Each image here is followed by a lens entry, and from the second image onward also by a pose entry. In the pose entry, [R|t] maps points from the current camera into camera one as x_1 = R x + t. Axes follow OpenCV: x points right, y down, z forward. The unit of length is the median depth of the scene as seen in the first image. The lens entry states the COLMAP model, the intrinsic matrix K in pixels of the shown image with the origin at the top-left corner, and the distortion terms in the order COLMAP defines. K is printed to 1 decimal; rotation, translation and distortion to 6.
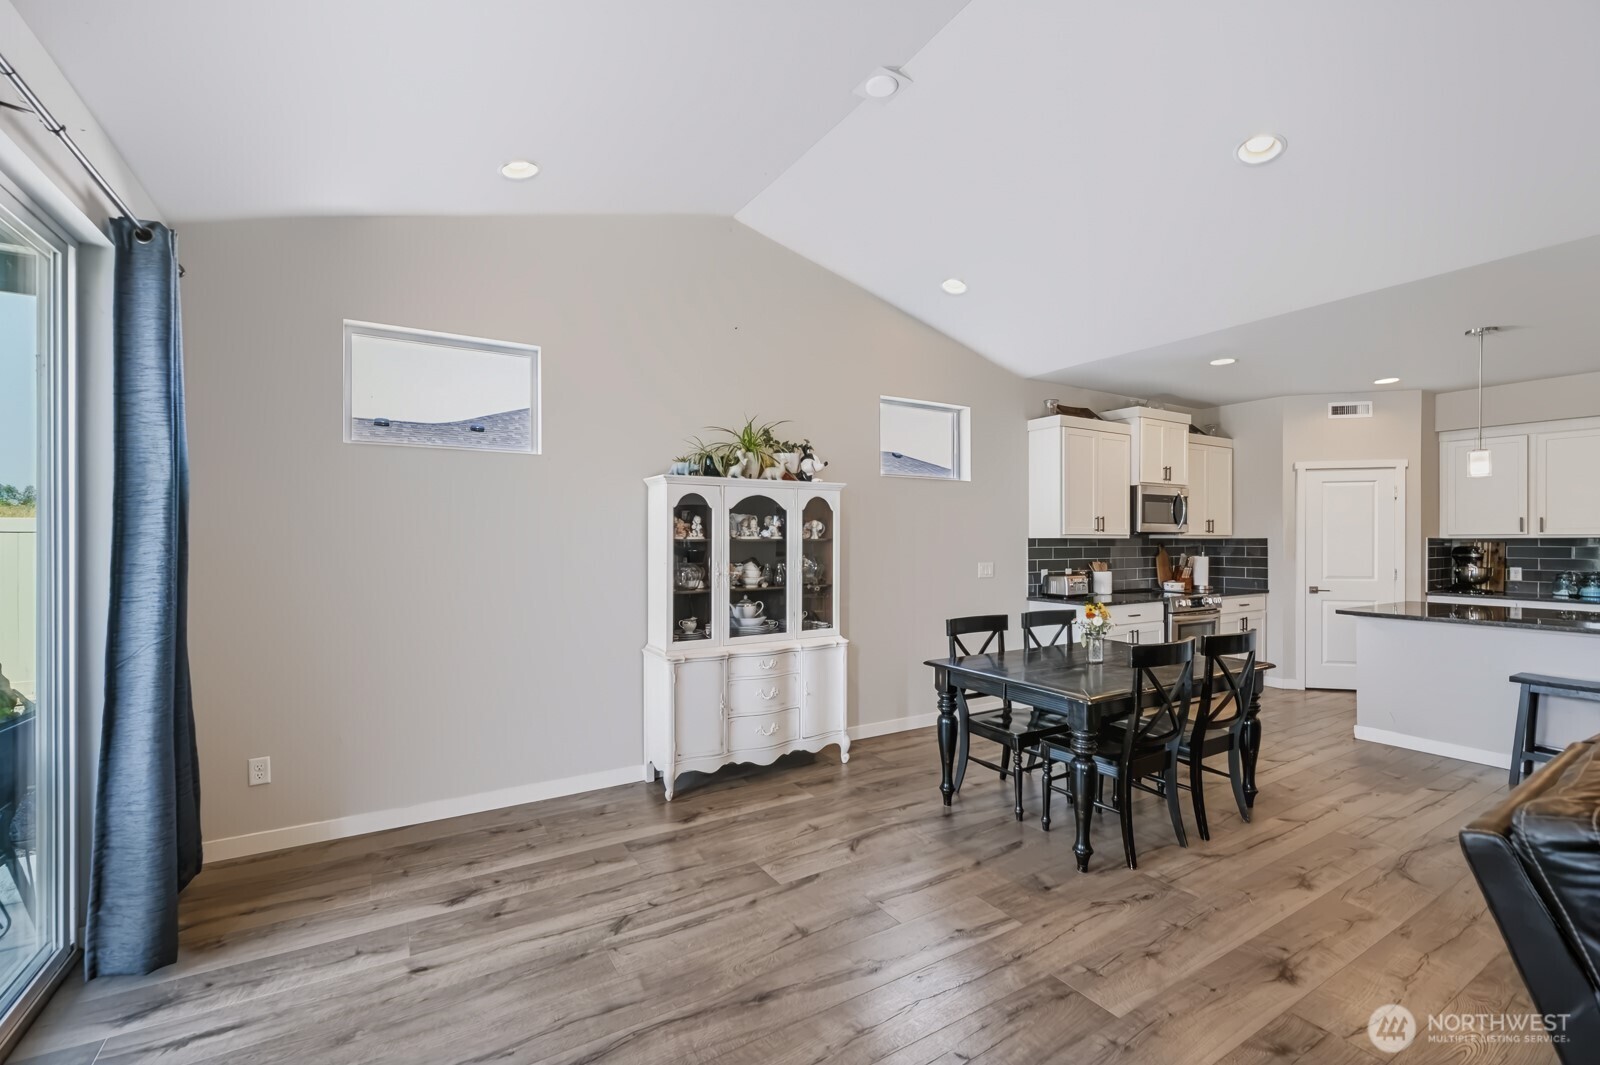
lens RADIAL K [[683.1, 0, 796.6], [0, 683.1, 542.1], [0, 0, 1]] dist [-0.002178, 0.000000]
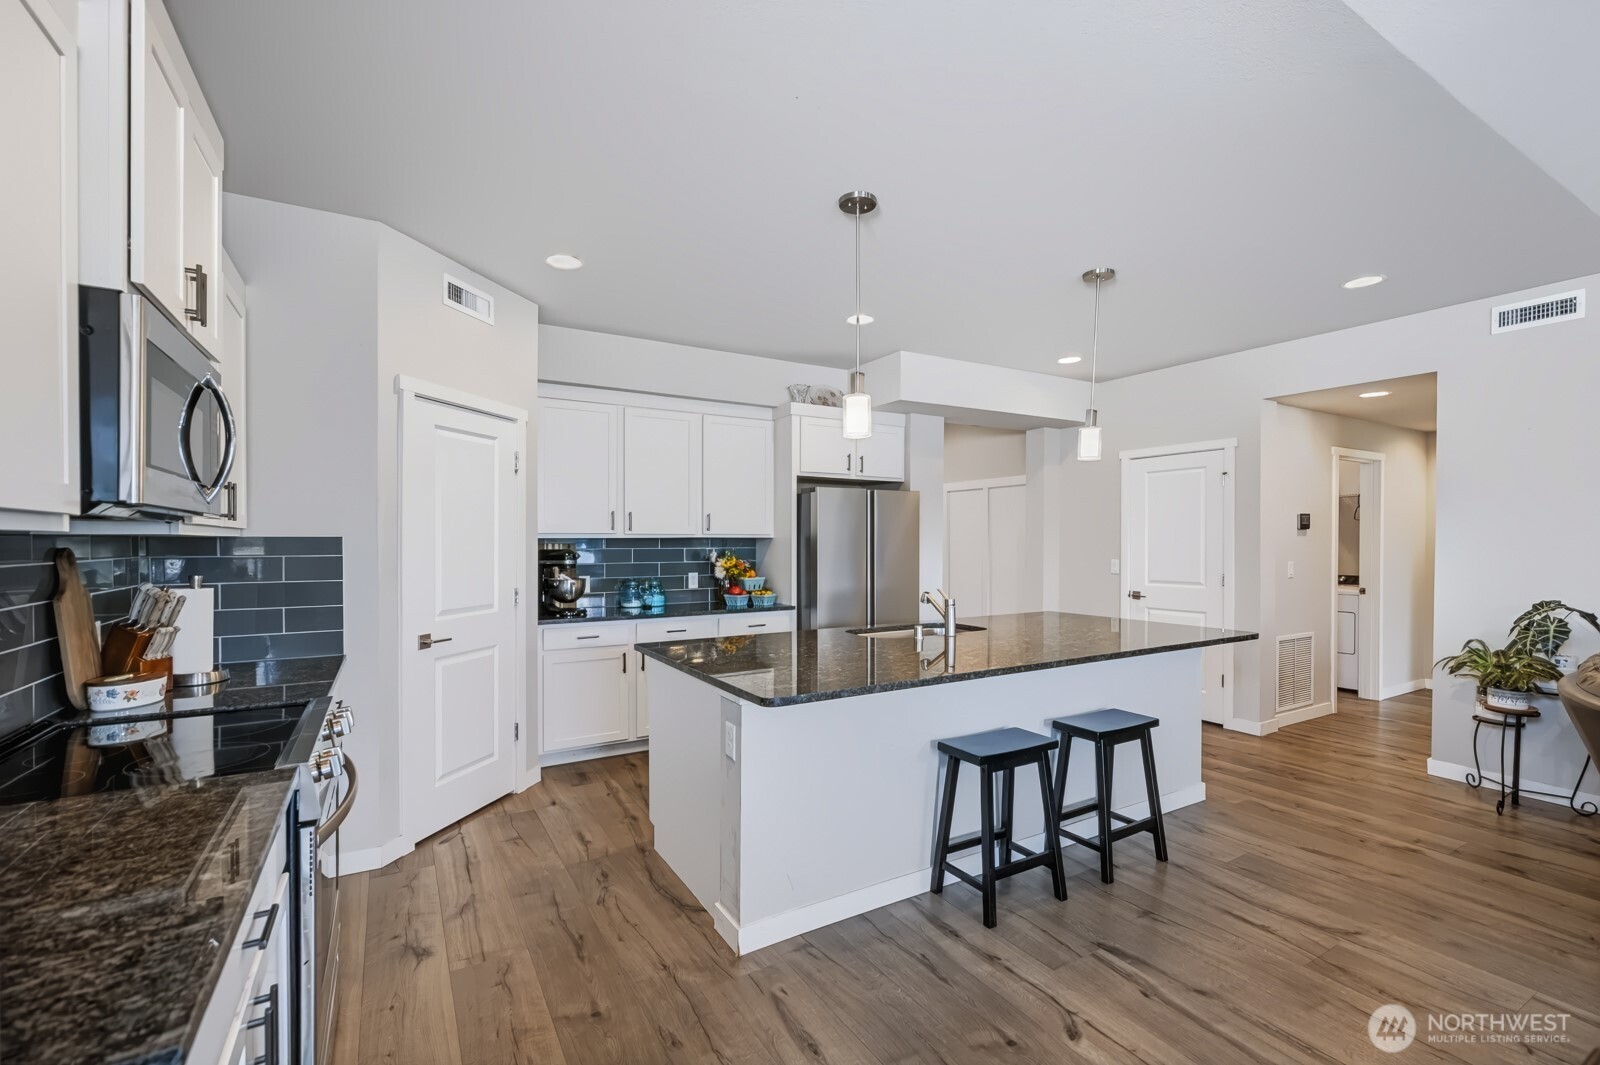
lens RADIAL K [[683.1, 0, 817.5], [0, 683.1, 547.2], [0, 0, 1]] dist [-0.002178, 0.000000]
pose [[0.018204, -0.008210, 0.999801, 0.276262], [0.008106, 0.999935, 0.008063, 0.000010], [-0.999801, 0.007957, 0.018270, 0.743488]]
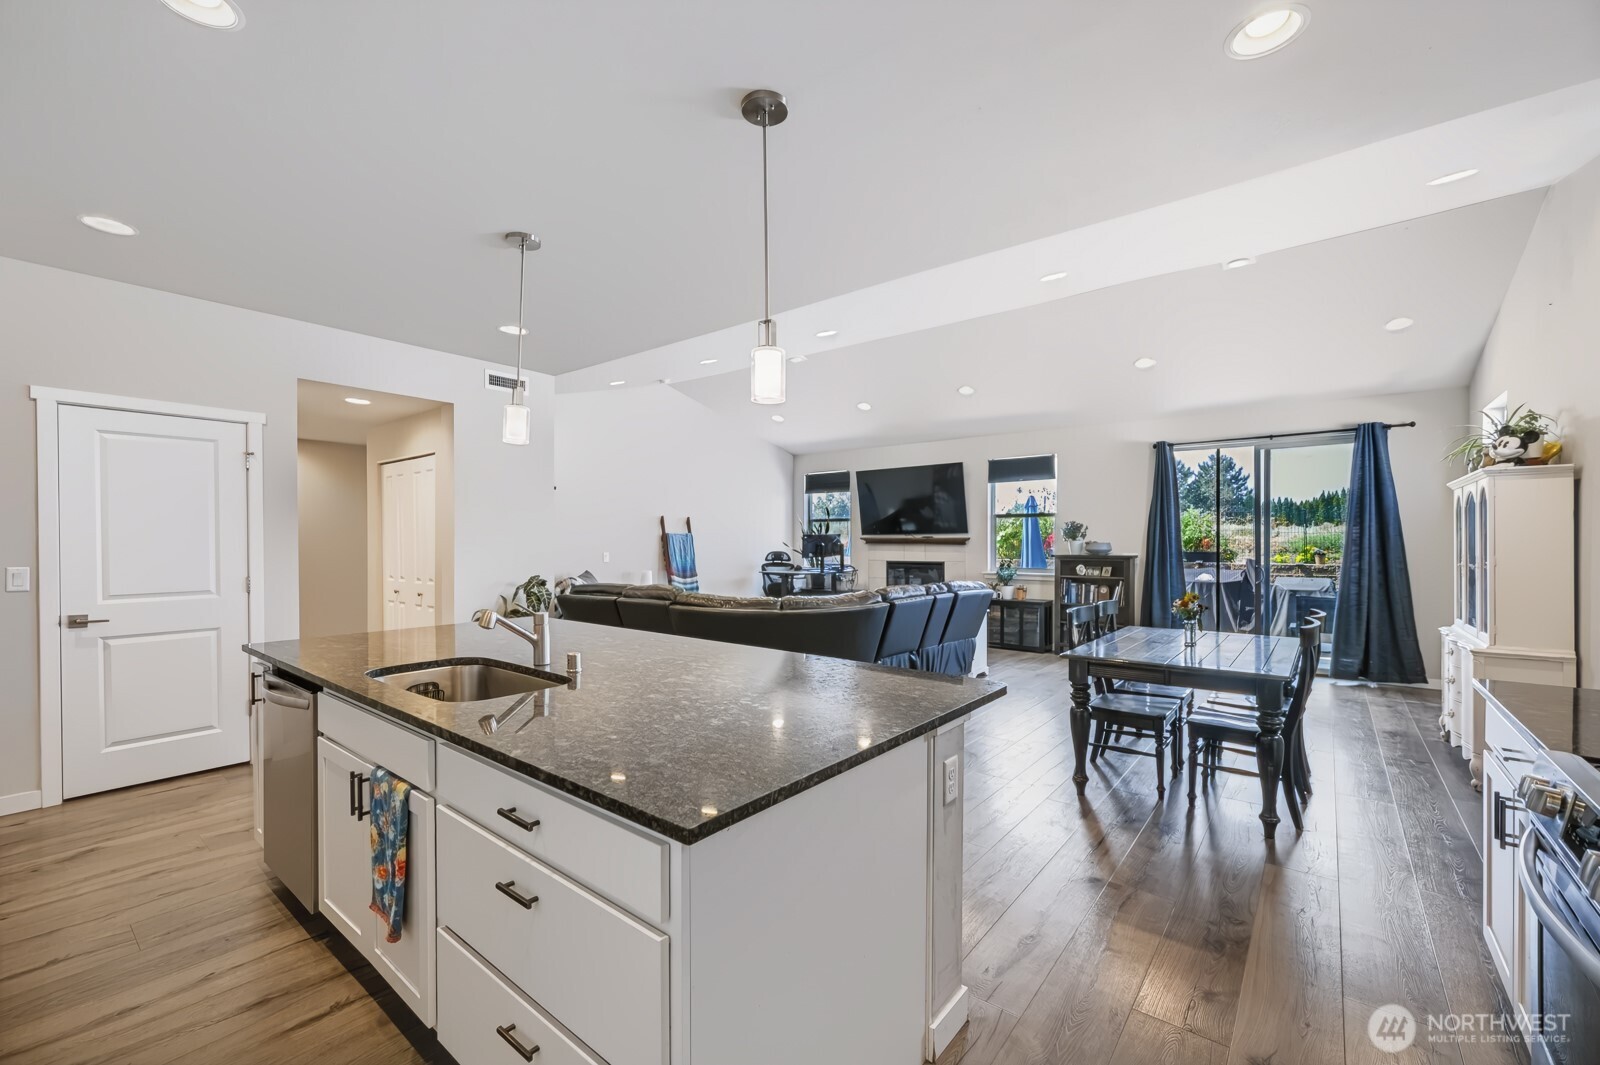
lens RADIAL K [[683.1, 0, 792.2], [0, 683.1, 539.6], [0, 0, 1]] dist [-0.002178, 0.000000]
pose [[-0.944411, -0.001505, -0.328764, 0.836306], [-0.002742, 0.999991, 0.003300, 0.002629], [0.328756, 0.004018, -0.944406, 1.083143]]
